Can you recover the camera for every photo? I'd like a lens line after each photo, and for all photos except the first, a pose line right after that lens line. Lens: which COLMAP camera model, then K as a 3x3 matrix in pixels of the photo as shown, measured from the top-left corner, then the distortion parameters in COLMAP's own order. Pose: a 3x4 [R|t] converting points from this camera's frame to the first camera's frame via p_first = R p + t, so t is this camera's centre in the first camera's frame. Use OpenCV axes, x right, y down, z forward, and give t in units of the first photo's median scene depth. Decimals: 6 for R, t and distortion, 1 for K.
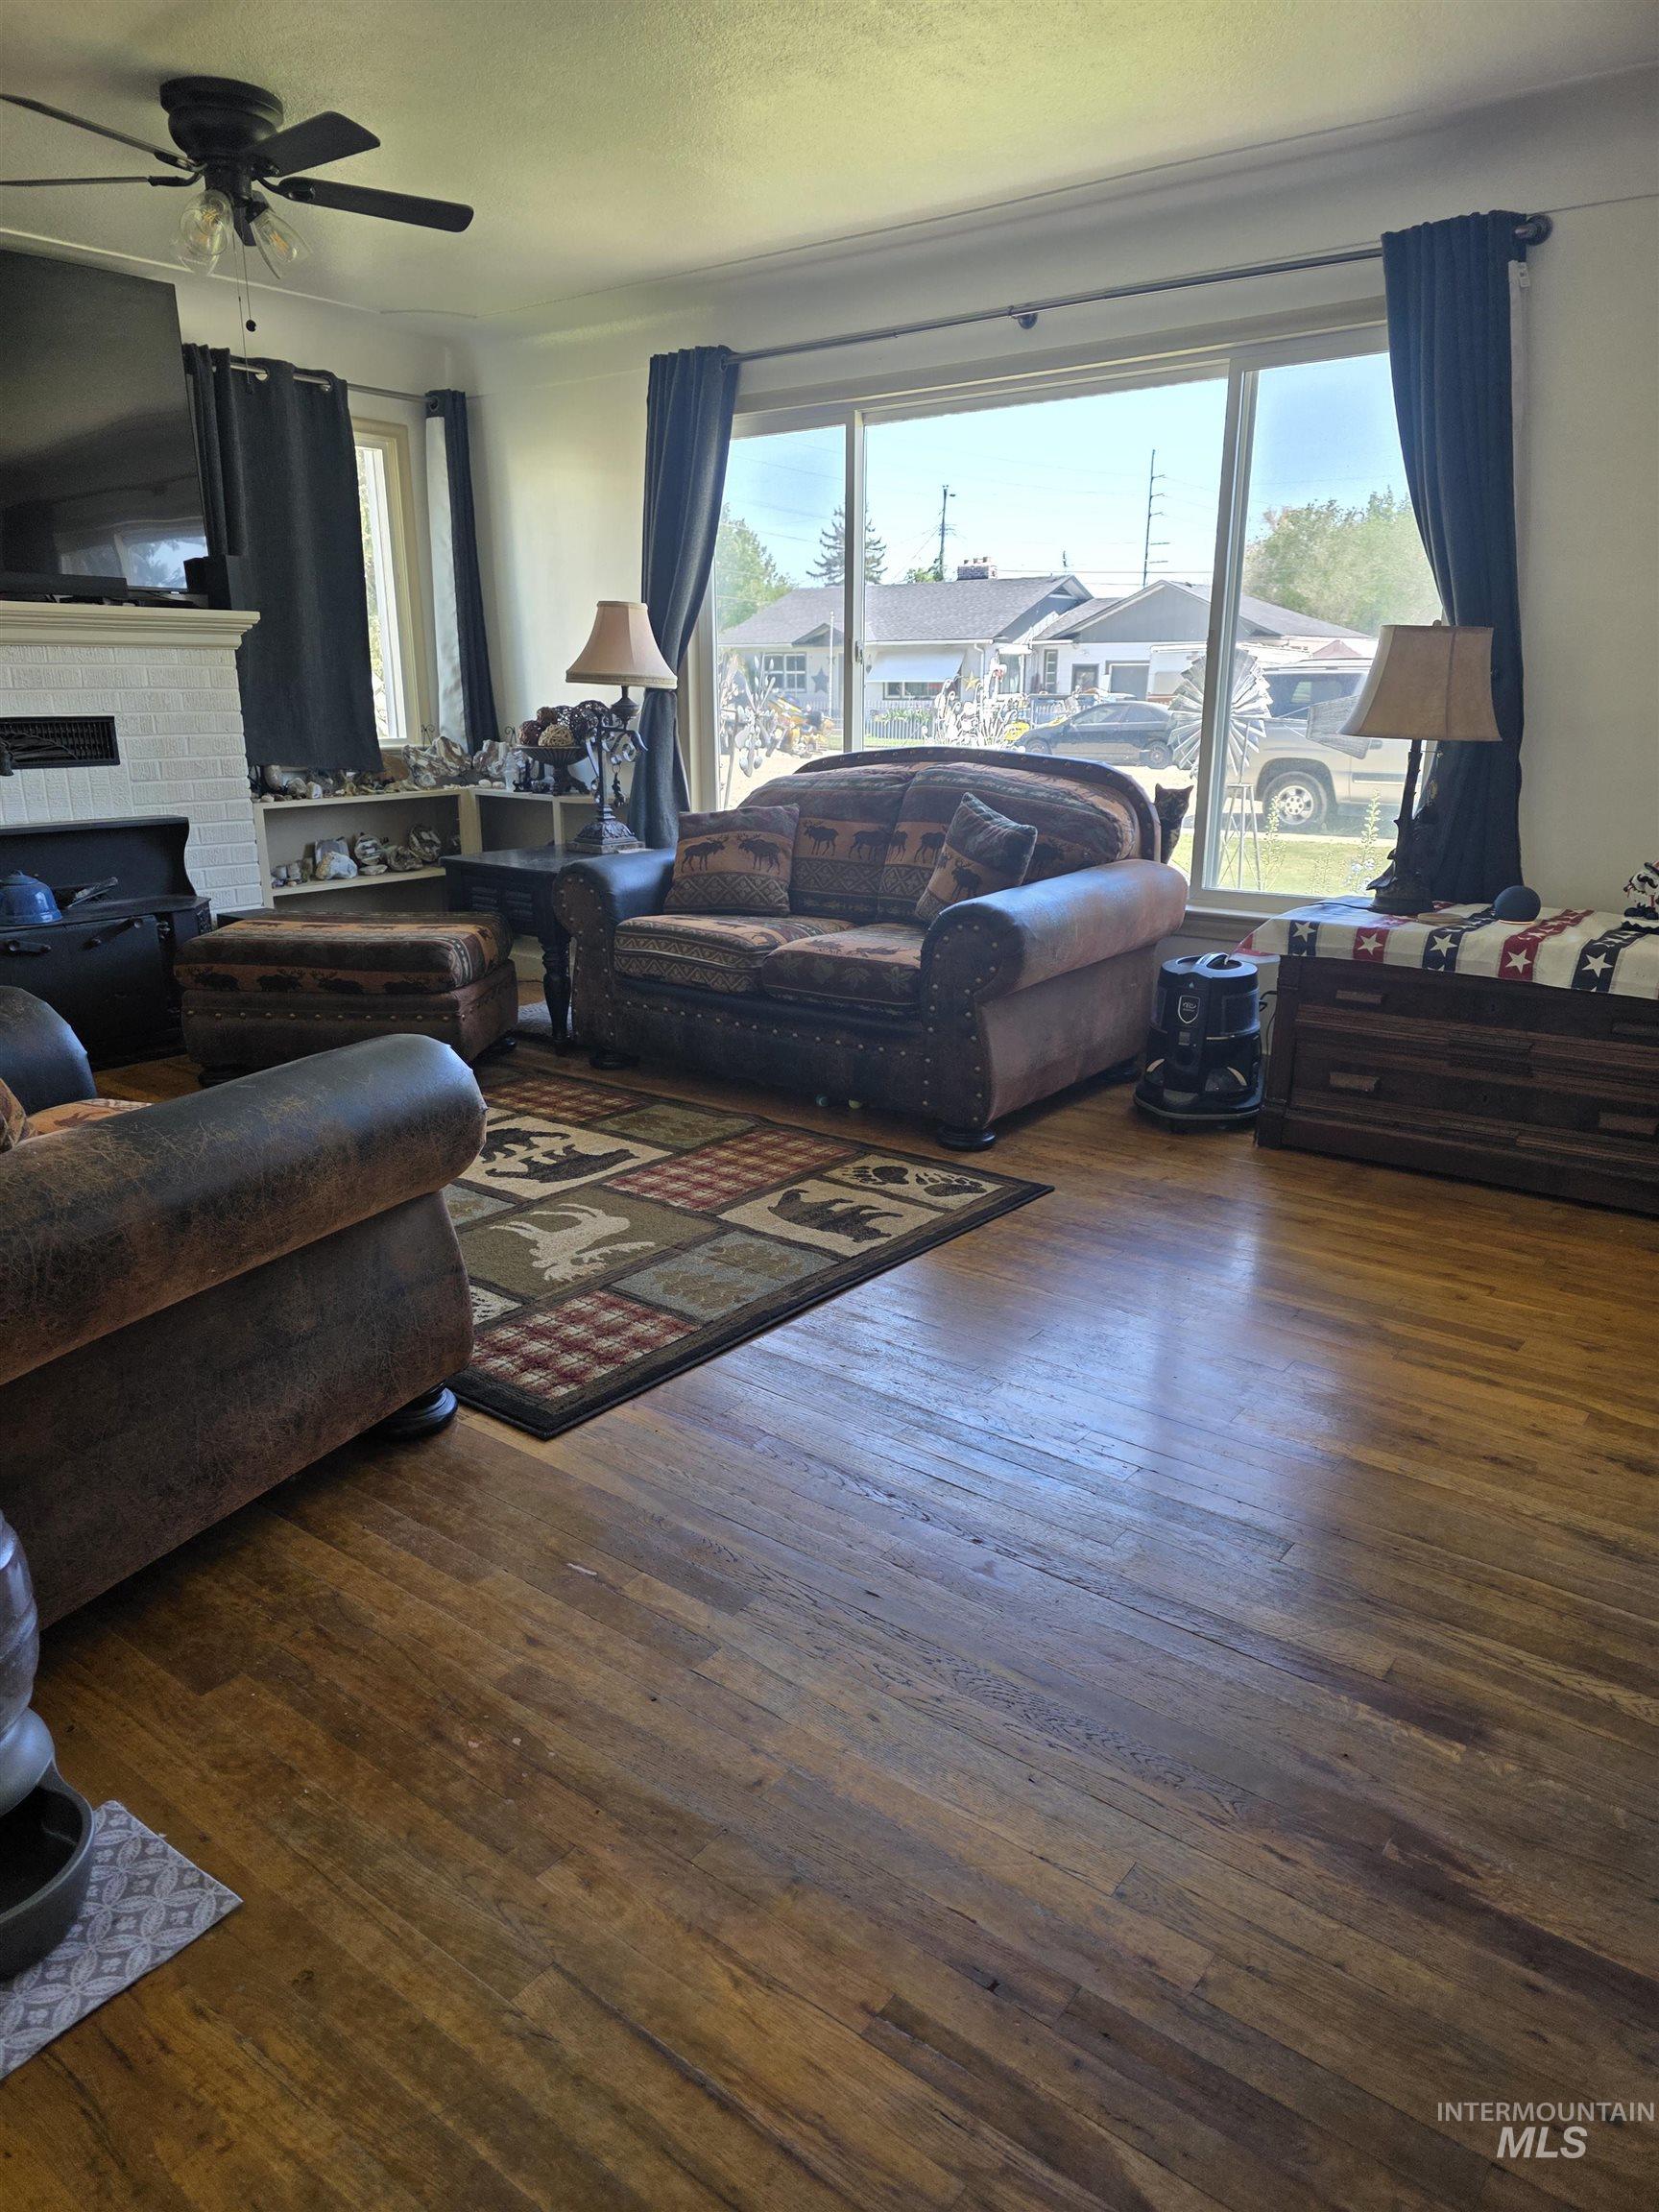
lens RADIAL K [[1479.6, 0, 821.0], [0, 1479.6, 1120.5], [0, 0, 1]] dist [0.063870, -0.064510]
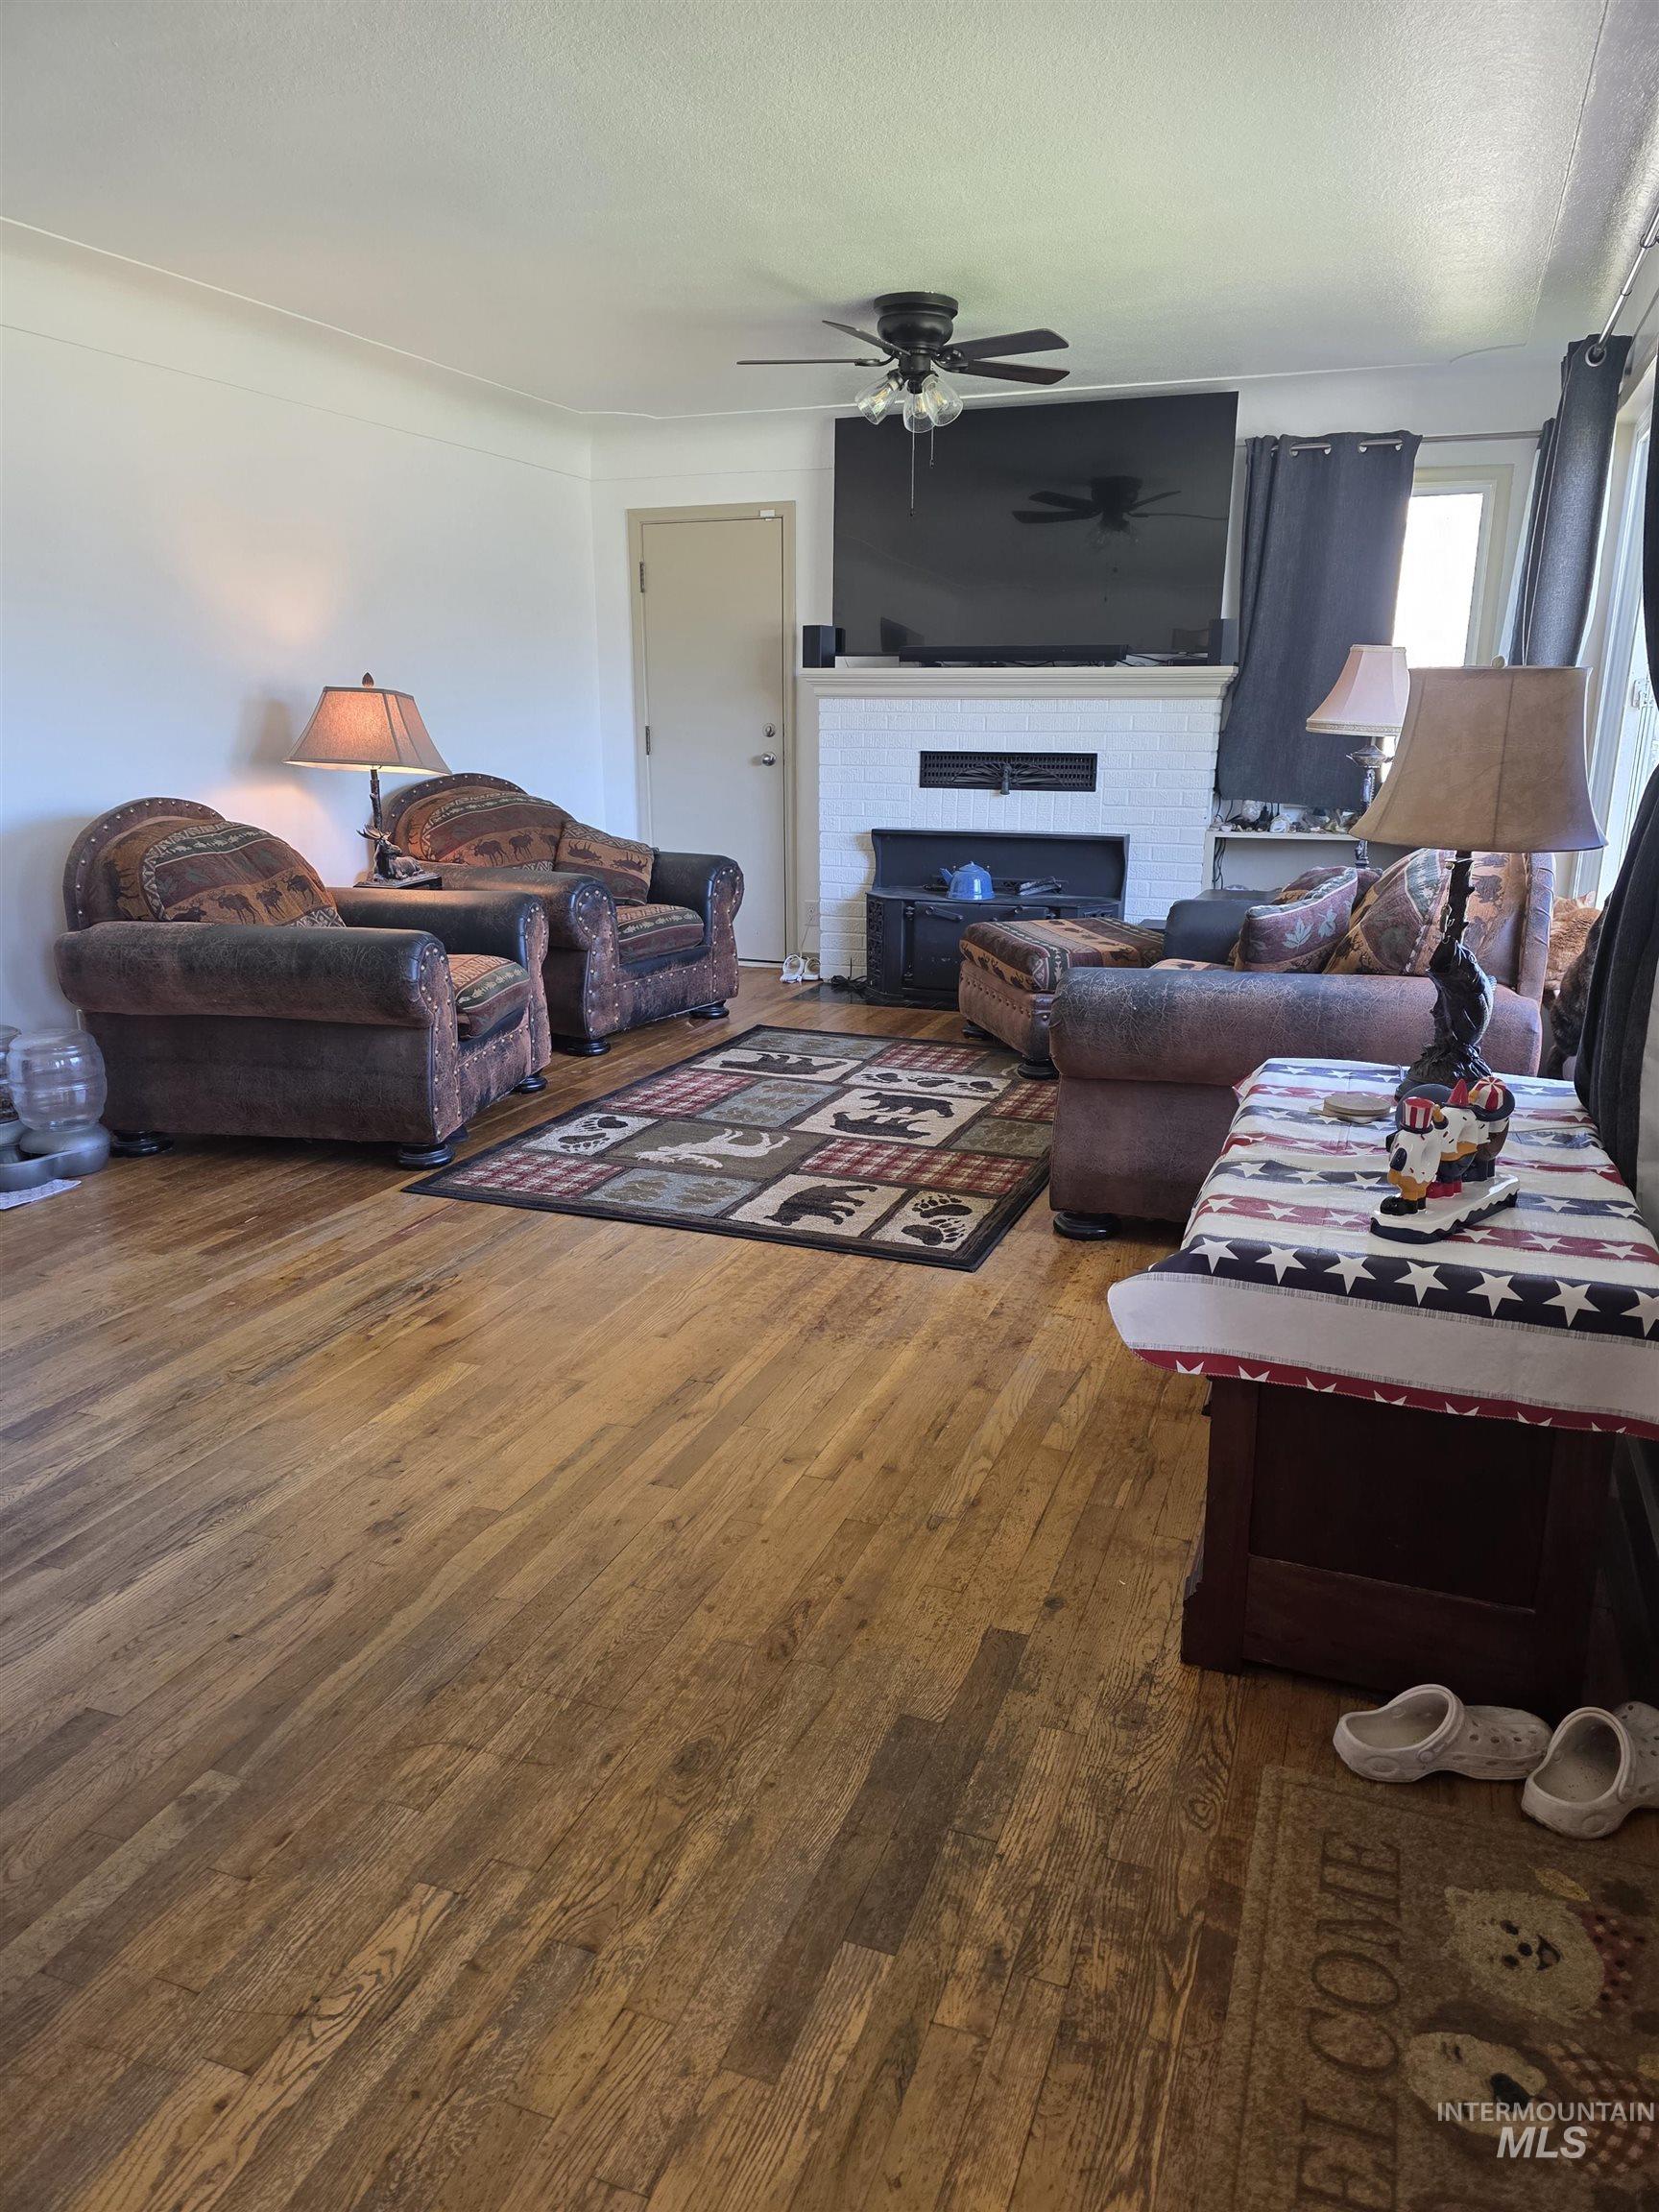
lens RADIAL K [[1479.6, 0, 849.6], [0, 1479.6, 1121.4], [0, 0, 1]] dist [0.063870, -0.064510]
pose [[0.305476, 0.255456, -0.917293, 0.822918], [-0.275794, 0.945785, 0.171546, -0.155021], [0.911385, 0.200581, 0.359368, 0.485157]]
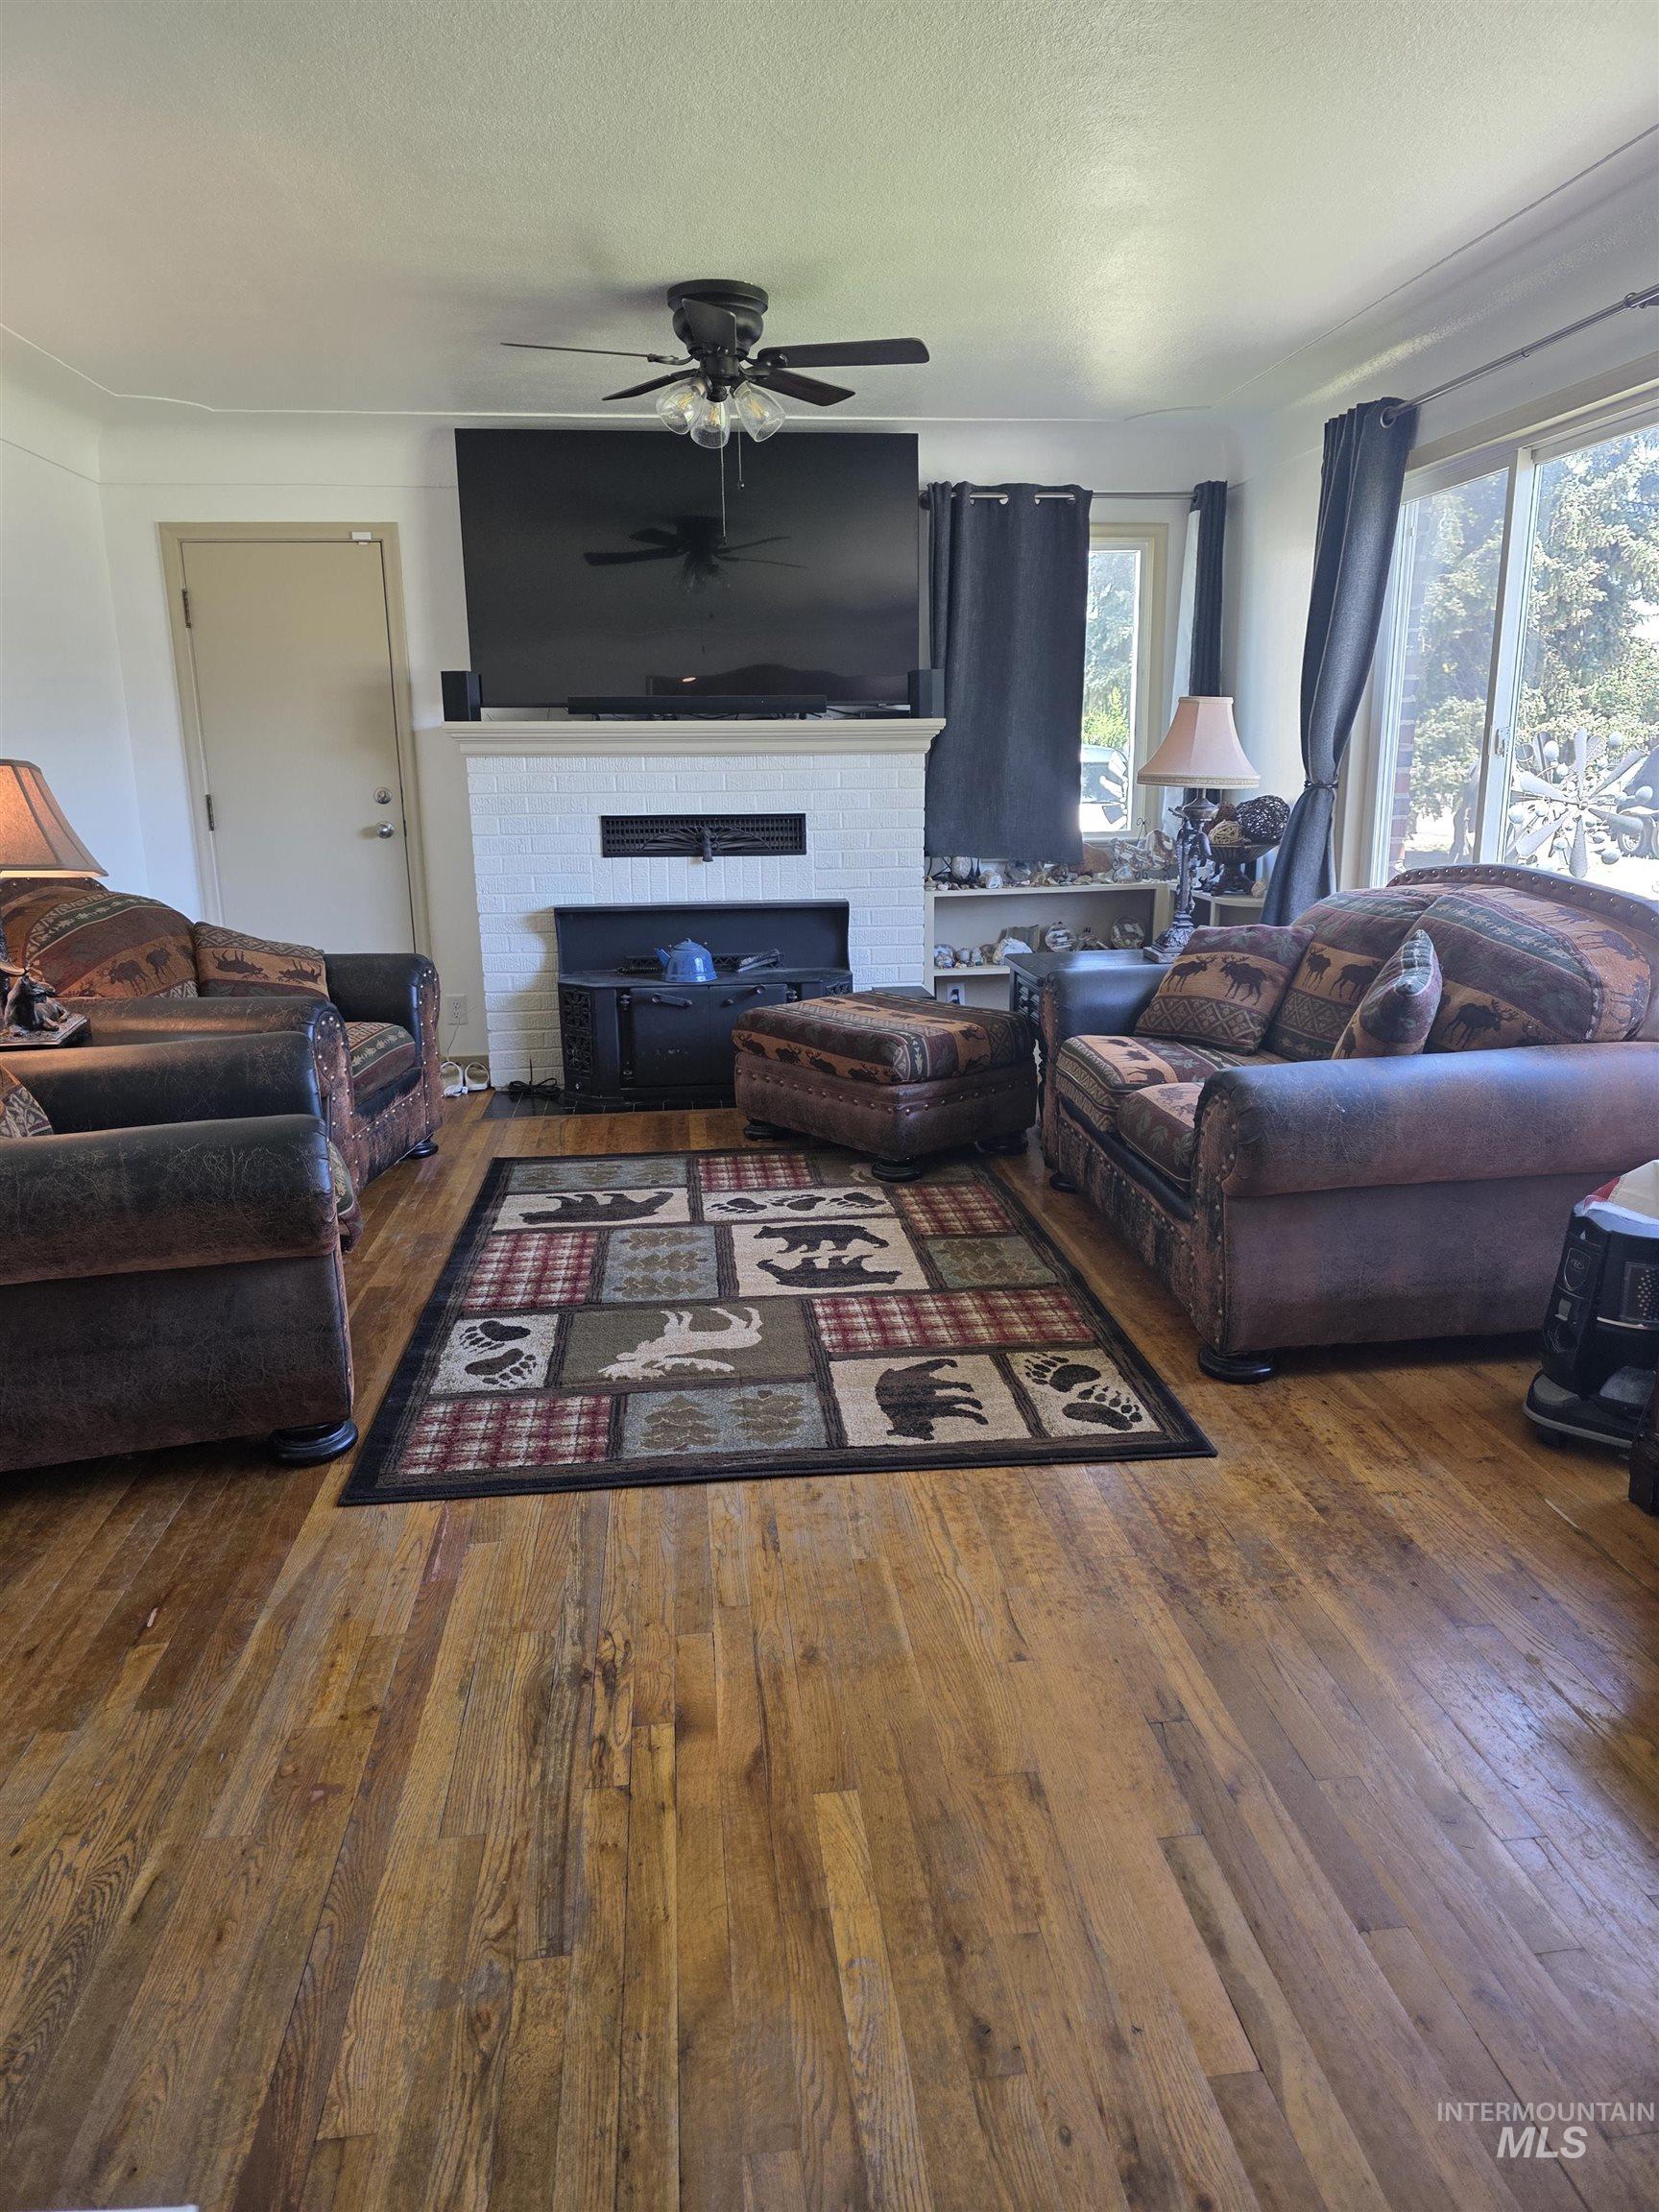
lens RADIAL K [[1479.6, 0, 836.7], [0, 1479.6, 1097.7], [0, 0, 1]] dist [0.063870, -0.064510]
pose [[0.701415, 0.151558, -0.696454, 0.447242], [-0.189112, 0.981682, 0.023169, -0.097313], [0.687207, 0.115457, 0.717228, 0.249714]]
